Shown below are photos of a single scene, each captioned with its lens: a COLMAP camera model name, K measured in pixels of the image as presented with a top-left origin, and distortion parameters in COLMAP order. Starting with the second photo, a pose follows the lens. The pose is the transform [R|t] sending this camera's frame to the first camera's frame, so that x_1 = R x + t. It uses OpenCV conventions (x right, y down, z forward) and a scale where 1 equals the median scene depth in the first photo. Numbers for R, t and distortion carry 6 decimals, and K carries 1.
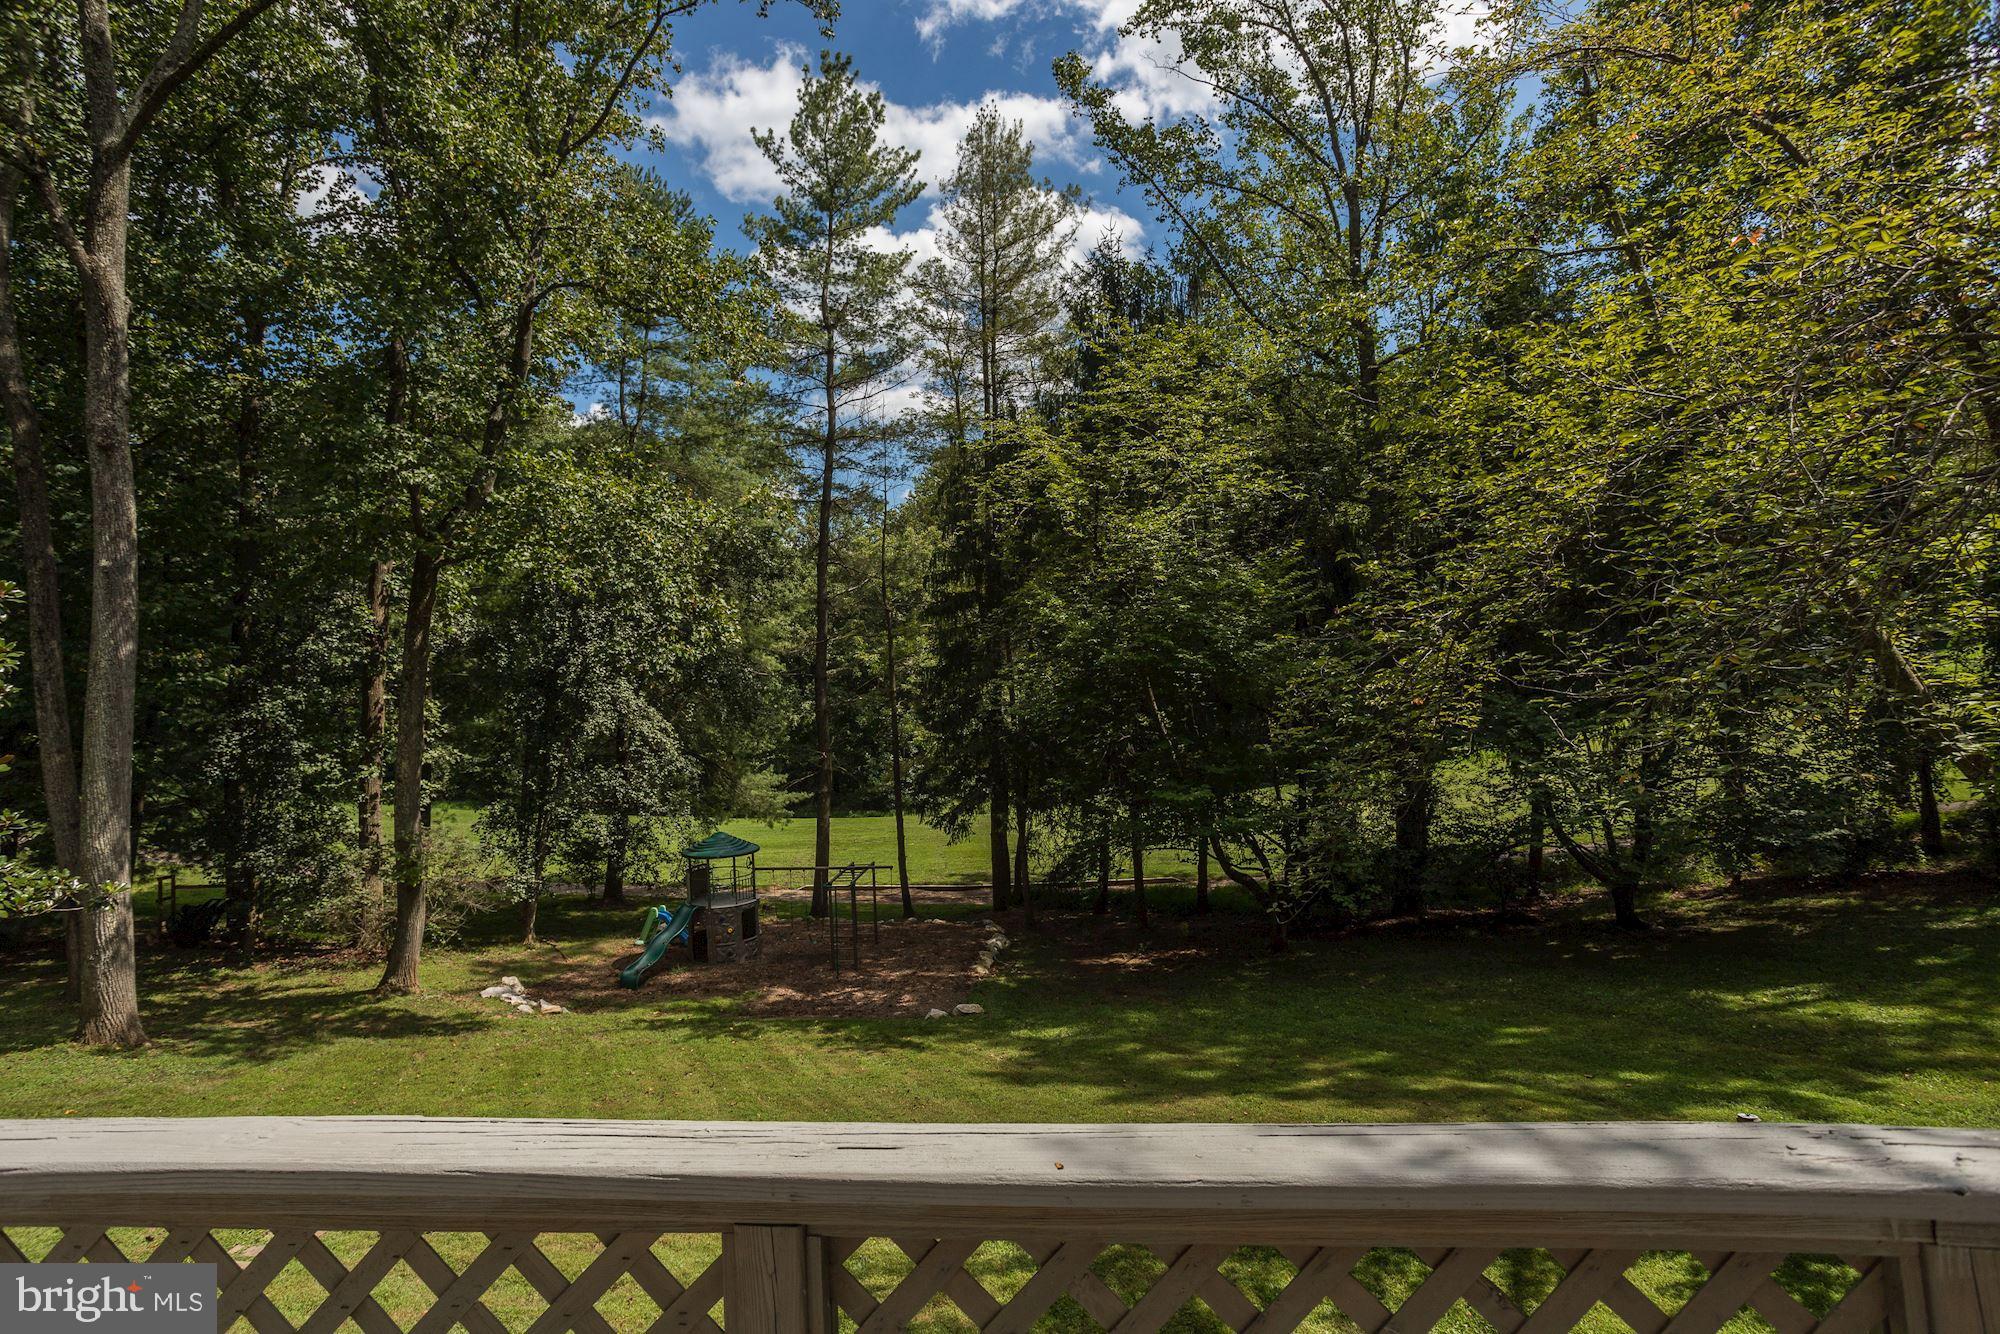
lens RADIAL K [[969.5, 0, 1000.0], [0, 969.5, 667.0], [0, 0, 1]] dist [-0.050258, 0.032308]
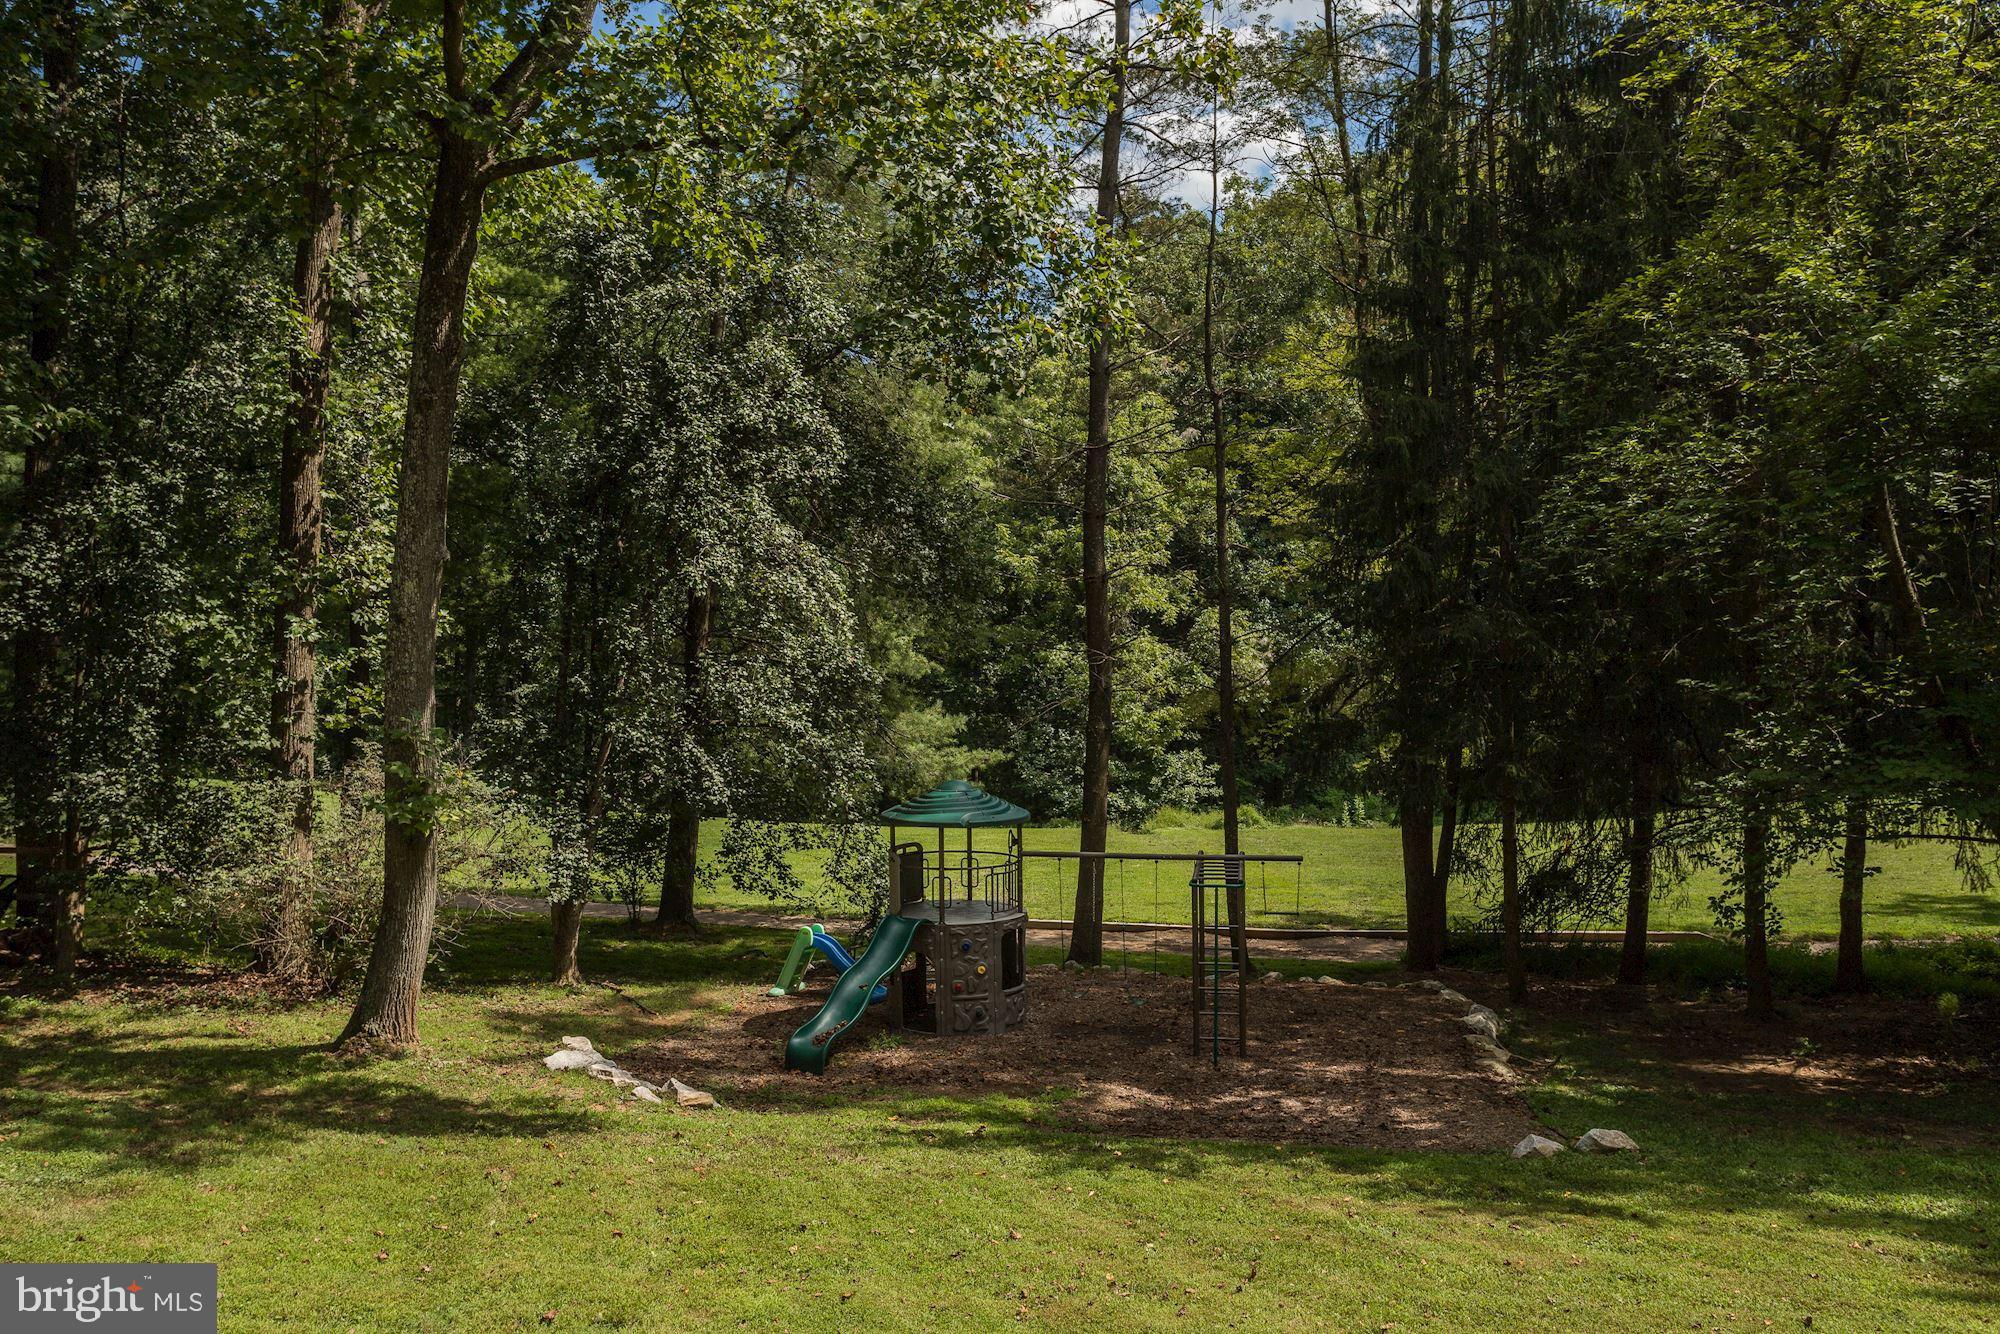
lens RADIAL K [[1561.1, 0, 1000.0], [0, 1561.1, 667.0], [0, 0, 1]] dist [0.003146, 0.014554]
pose [[0.996239, 0.033466, -0.079926, -0.231456], [-0.031311, 0.999116, 0.028056, 0.099243], [0.080795, -0.025448, 0.996406, 0.203006]]
